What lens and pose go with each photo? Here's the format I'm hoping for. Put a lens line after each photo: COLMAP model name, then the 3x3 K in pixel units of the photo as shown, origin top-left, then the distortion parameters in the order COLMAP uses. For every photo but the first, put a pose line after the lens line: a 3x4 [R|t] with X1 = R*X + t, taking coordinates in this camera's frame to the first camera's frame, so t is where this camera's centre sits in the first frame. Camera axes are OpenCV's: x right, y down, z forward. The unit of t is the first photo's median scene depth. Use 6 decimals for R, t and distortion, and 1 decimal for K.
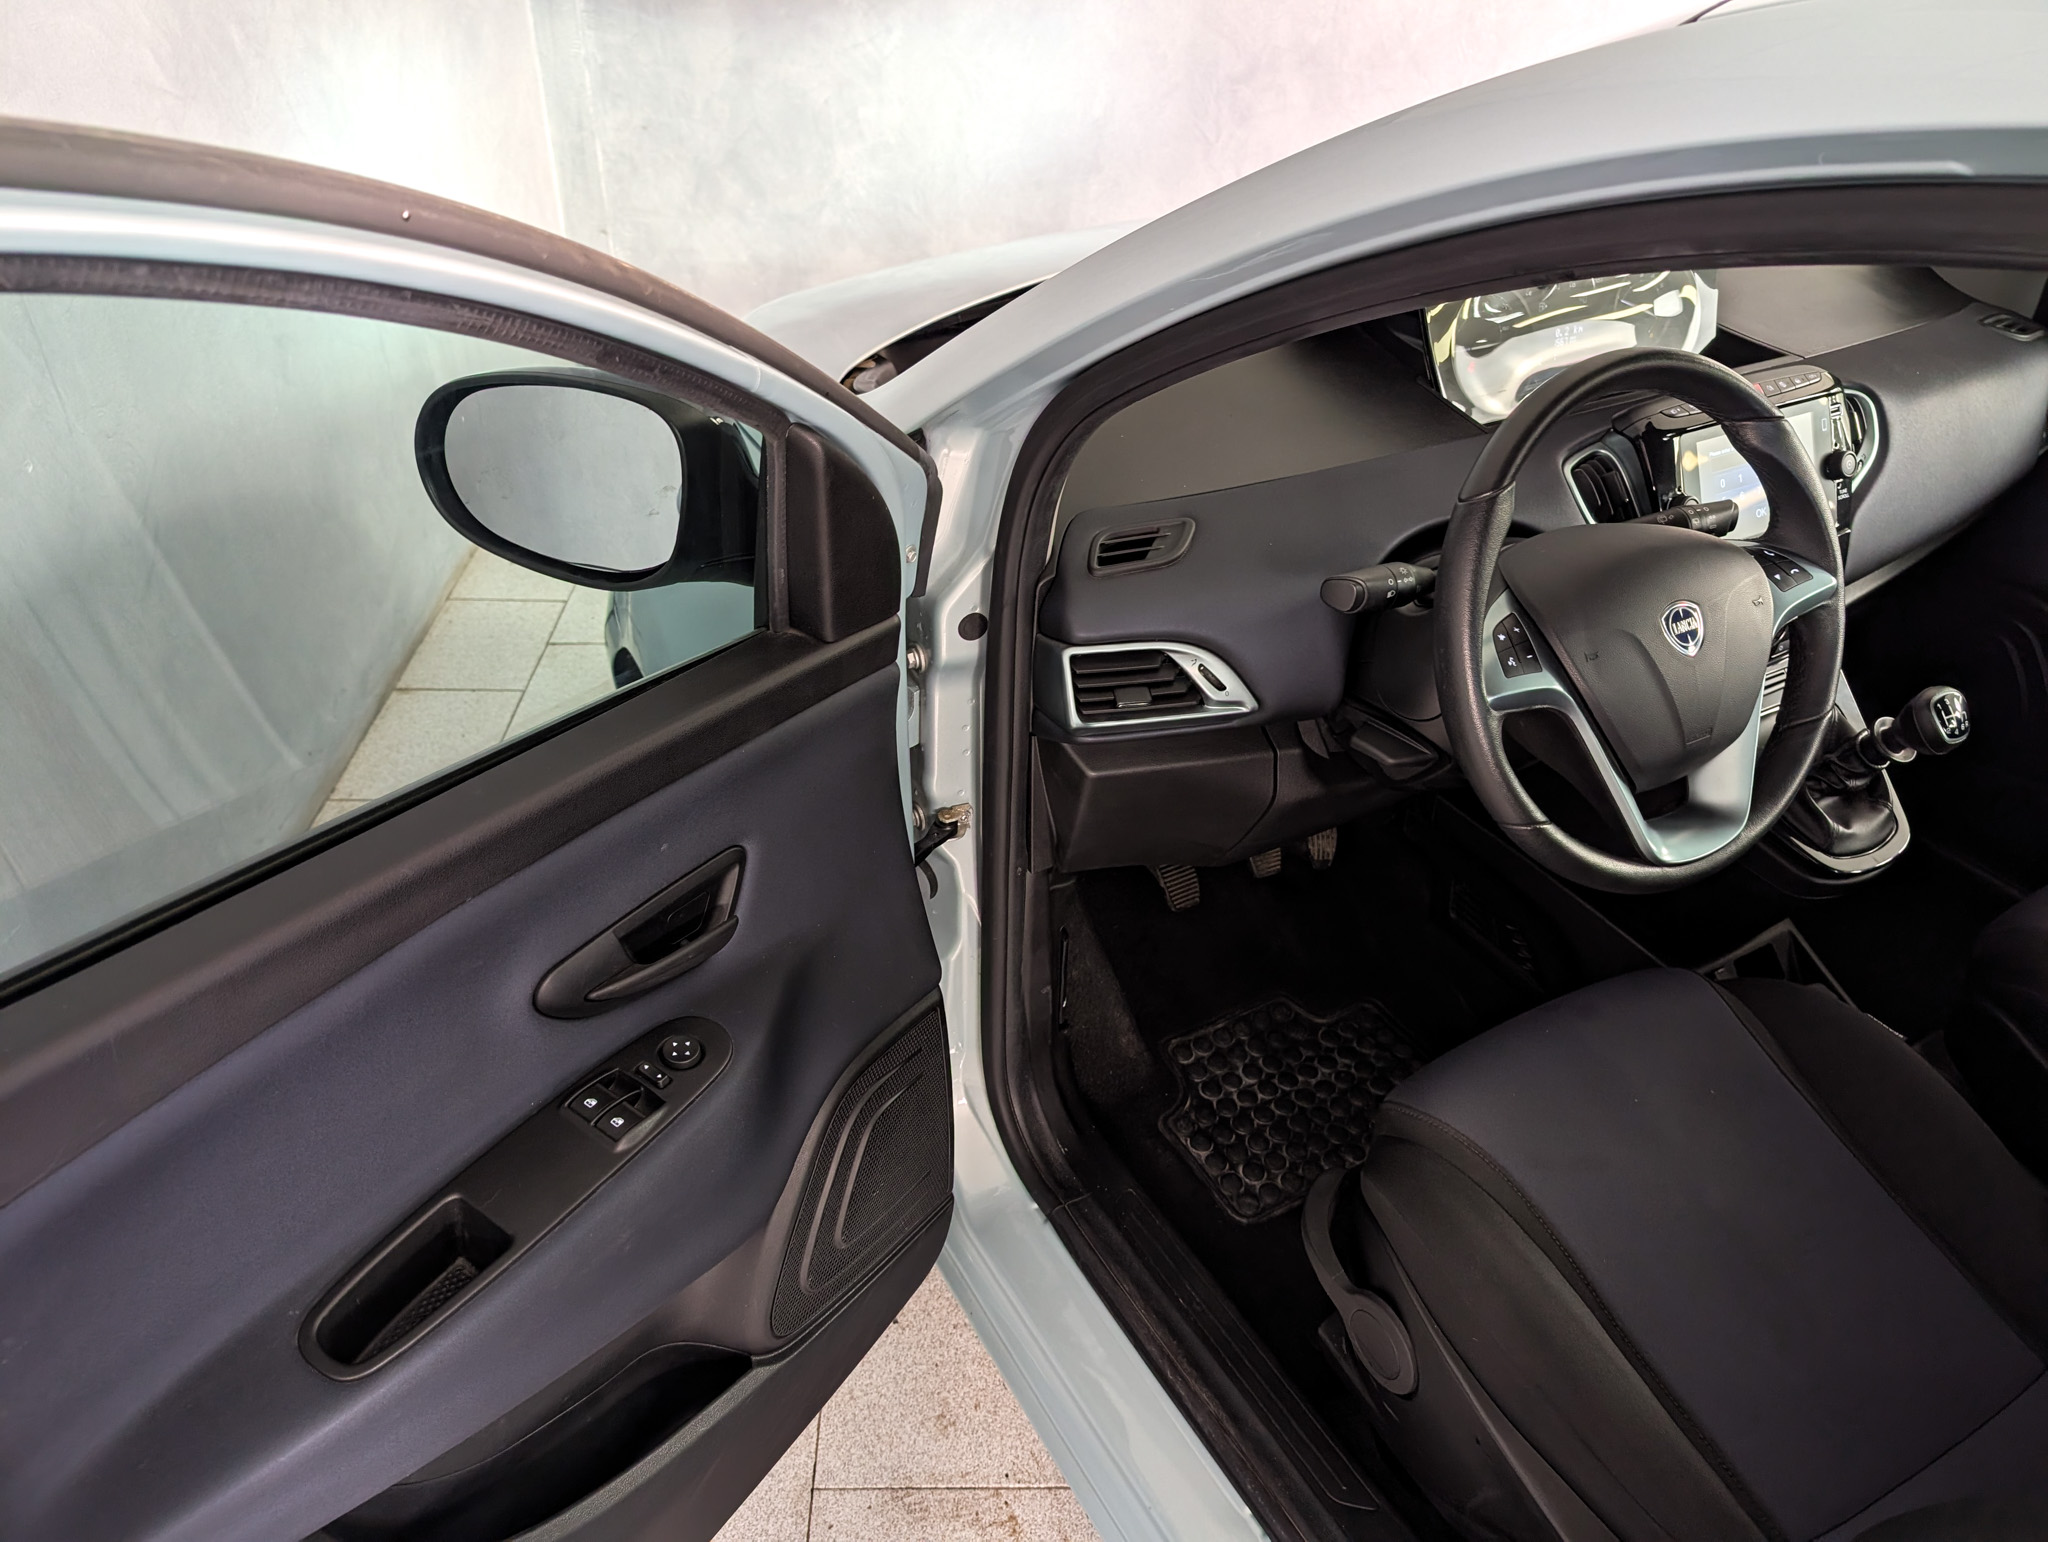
lens RADIAL K [[1479.1, 0, 1019.8], [0, 1479.1, 803.2], [0, 0, 1]] dist [0.042689, -0.030989]
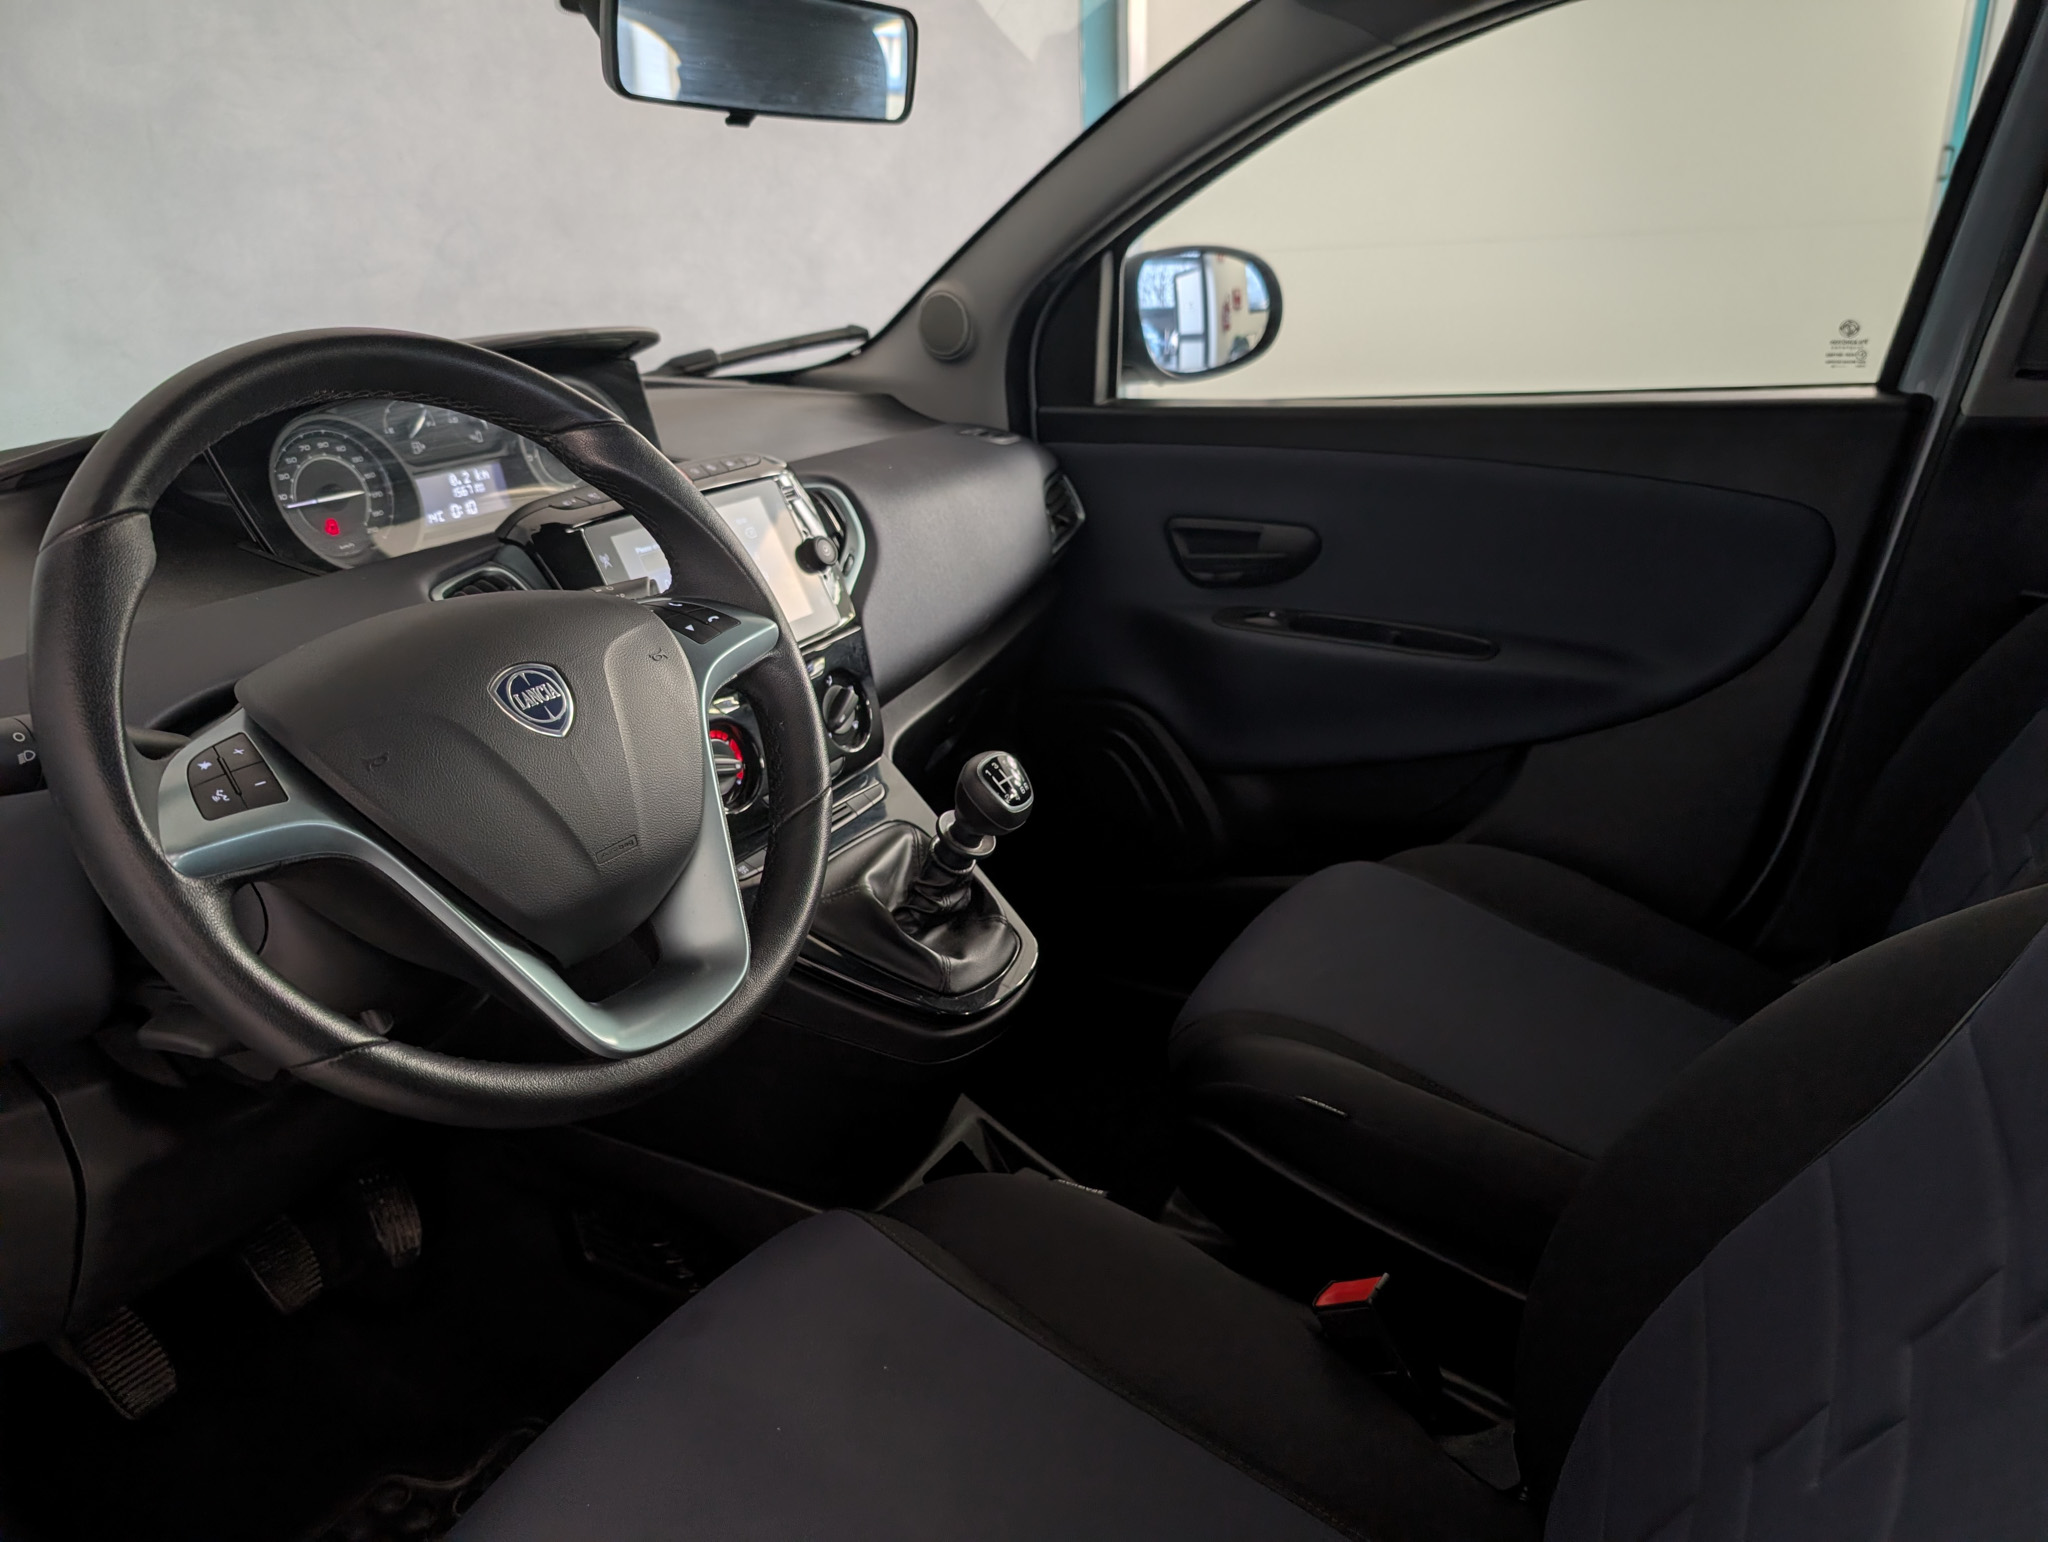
lens RADIAL K [[1479.1, 0, 1019.8], [0, 1479.1, 803.2], [0, 0, 1]] dist [0.042689, -0.030989]
pose [[0.868113, -0.236739, 0.436273, 0.290471], [0.339740, 0.924184, -0.174528, 0.095587], [-0.361879, 0.299730, 0.882726, 0.314207]]
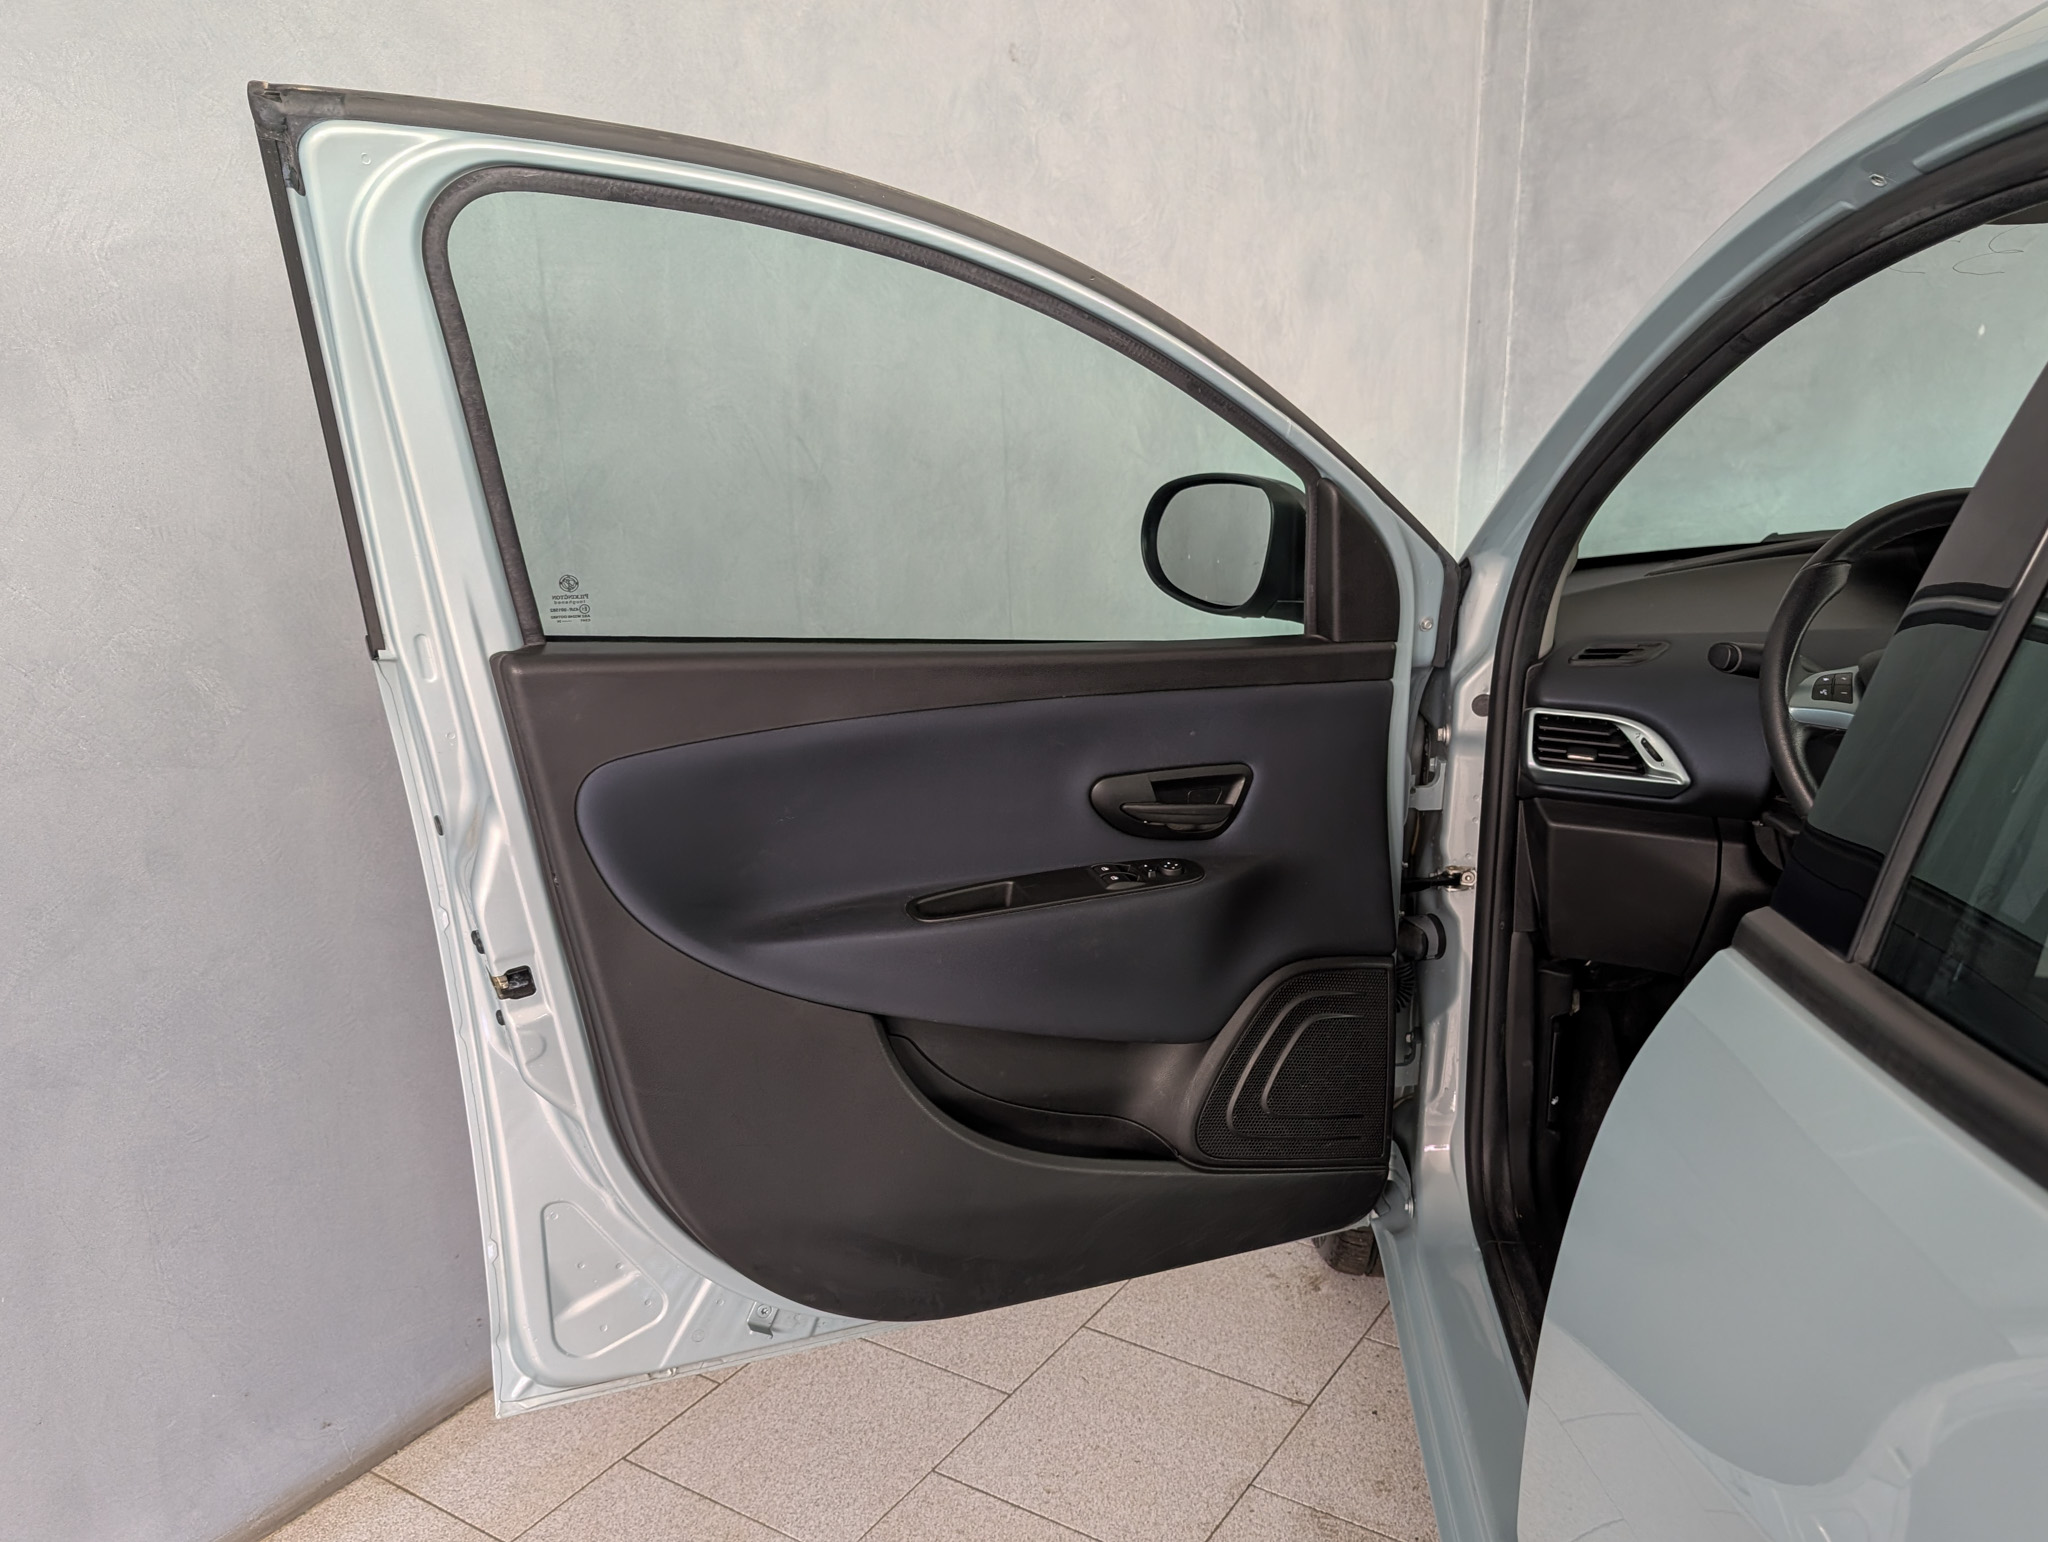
lens RADIAL K [[1665.7, 0, 1113.7], [0, 1665.7, 875.2], [0, 0, 1]] dist [0.011235, 0.001817]
pose [[0.849861, 0.133956, -0.509699, 0.468739], [-0.286475, 0.929210, -0.233453, 0.466884], [0.442345, 0.344419, 0.828074, -0.333416]]
